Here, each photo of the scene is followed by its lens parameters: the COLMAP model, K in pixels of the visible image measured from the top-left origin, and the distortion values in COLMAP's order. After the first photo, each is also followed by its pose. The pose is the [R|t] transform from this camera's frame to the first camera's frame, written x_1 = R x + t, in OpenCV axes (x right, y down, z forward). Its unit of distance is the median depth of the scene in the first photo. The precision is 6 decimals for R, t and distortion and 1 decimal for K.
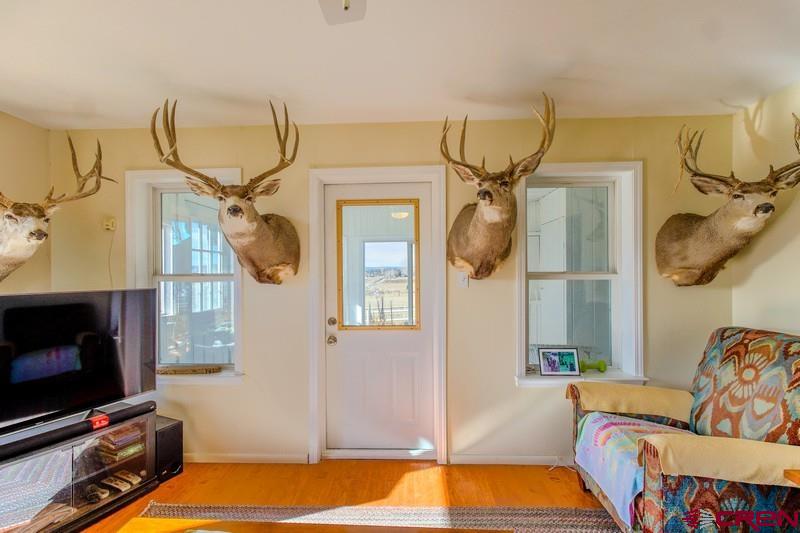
lens RADIAL K [[365.4, 0, 401.9], [0, 365.4, 267.5], [0, 0, 1]] dist [0.000201, 0.000585]
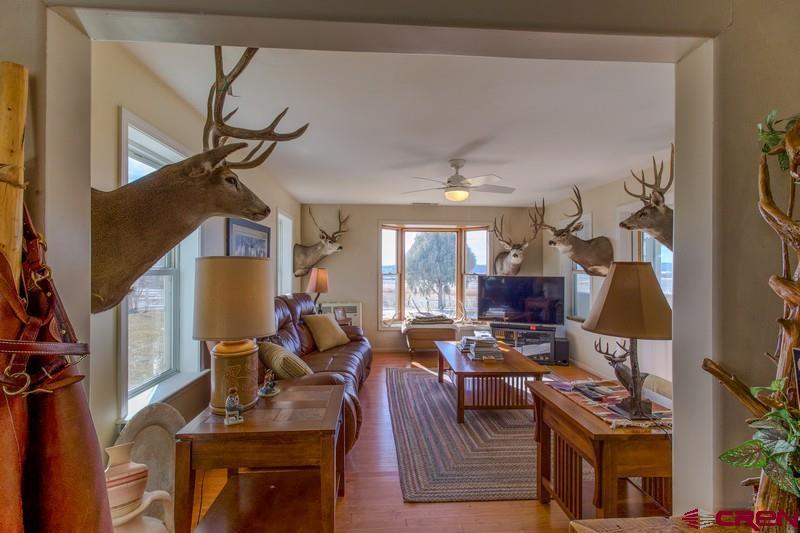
lens RADIAL K [[365.4, 0, 398.2], [0, 365.4, 265.8], [0, 0, 1]] dist [0.000201, 0.000585]
pose [[0.100482, 0.001288, -0.994938, 1.577520], [-0.002655, 0.999996, 0.001026, -0.006704], [0.994935, 0.002539, 0.100485, -0.185668]]
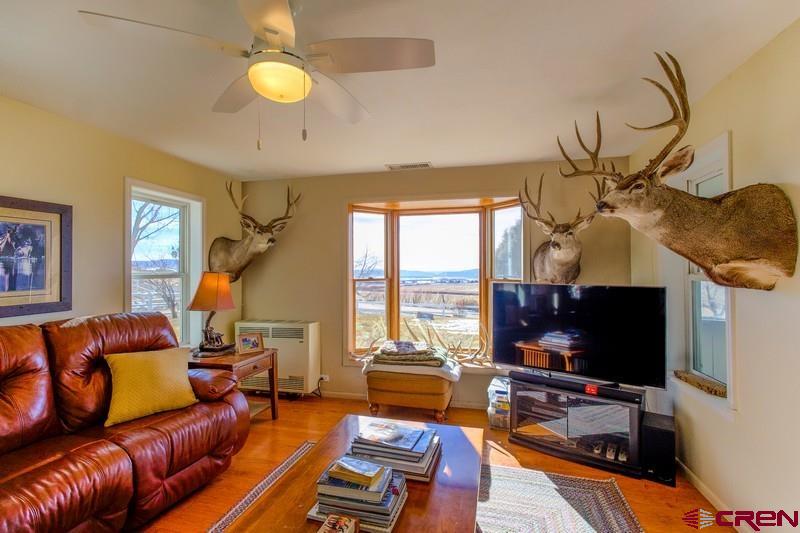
lens RADIAL K [[365.4, 0, 400.5], [0, 365.4, 268.2], [0, 0, 1]] dist [0.000201, 0.000585]
pose [[-0.194364, -0.002012, -0.980927, 0.523437], [0.003713, 0.999989, -0.002786, 0.006409], [0.980922, -0.004184, -0.194354, 0.590683]]
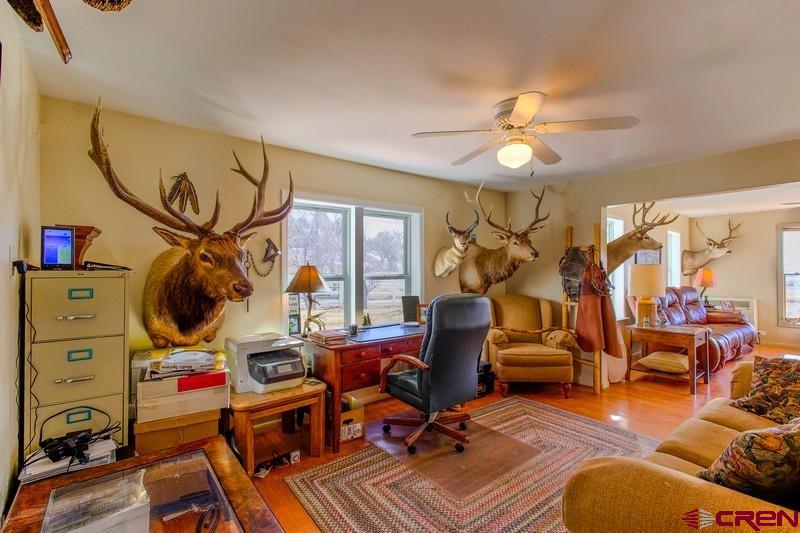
lens RADIAL K [[365.4, 0, 396.8], [0, 365.4, 264.8], [0, 0, 1]] dist [0.000201, 0.000585]
pose [[-0.757375, -0.000098, -0.652980, 3.165533], [0.006848, 0.999944, -0.008094, -0.014373], [0.652944, -0.010602, -0.757332, 0.180559]]
